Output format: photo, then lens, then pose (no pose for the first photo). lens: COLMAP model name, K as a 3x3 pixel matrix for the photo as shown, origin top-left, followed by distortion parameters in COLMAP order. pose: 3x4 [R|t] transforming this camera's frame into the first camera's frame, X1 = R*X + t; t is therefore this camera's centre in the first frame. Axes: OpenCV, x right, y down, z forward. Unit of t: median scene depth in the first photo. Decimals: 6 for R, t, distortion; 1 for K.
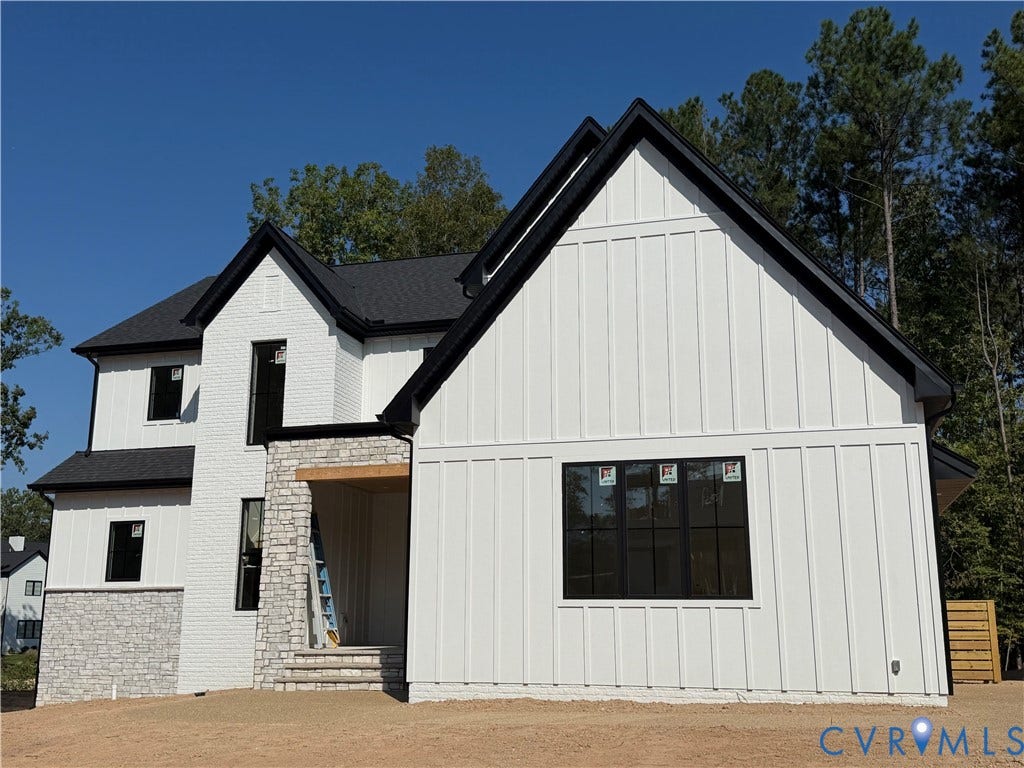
lens RADIAL K [[1062.9, 0, 509.1], [0, 1062.9, 391.1], [0, 0, 1]] dist [0.200542, -0.504463]
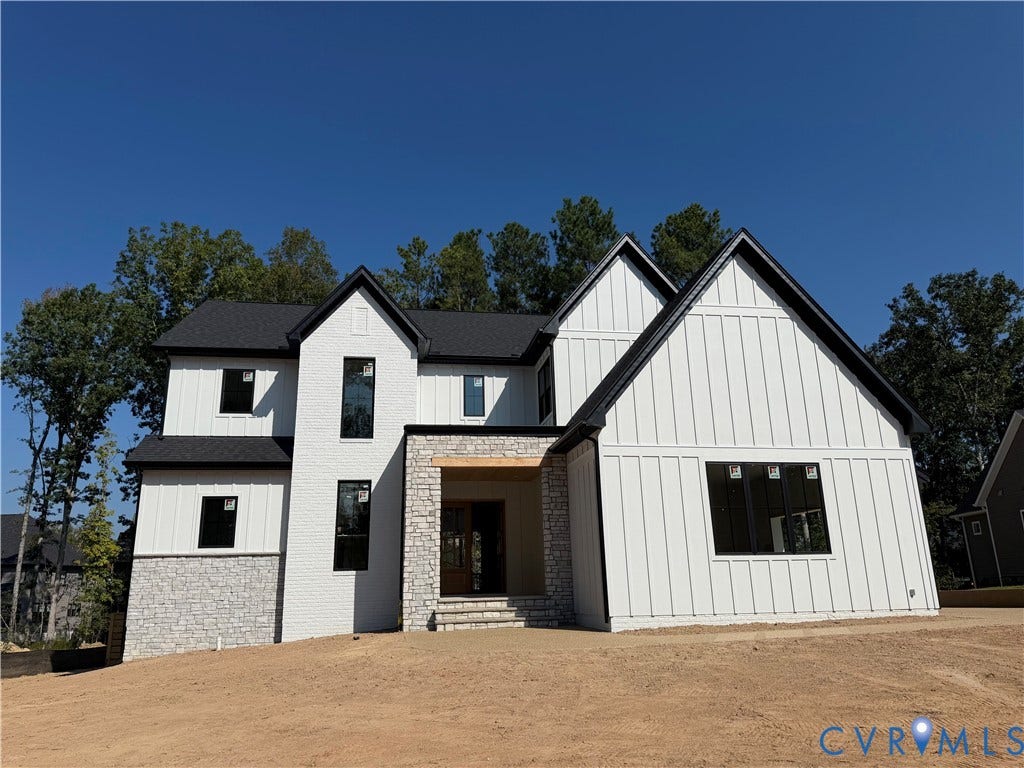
lens RADIAL K [[724.7, 0, 512.1], [0, 724.7, 387.3], [0, 0, 1]] dist [0.128362, -0.230495]
pose [[0.901808, 0.093332, 0.421938, -0.490457], [-0.069071, 0.994977, -0.072461, 0.045013], [-0.426581, 0.036203, 0.903724, 0.159630]]
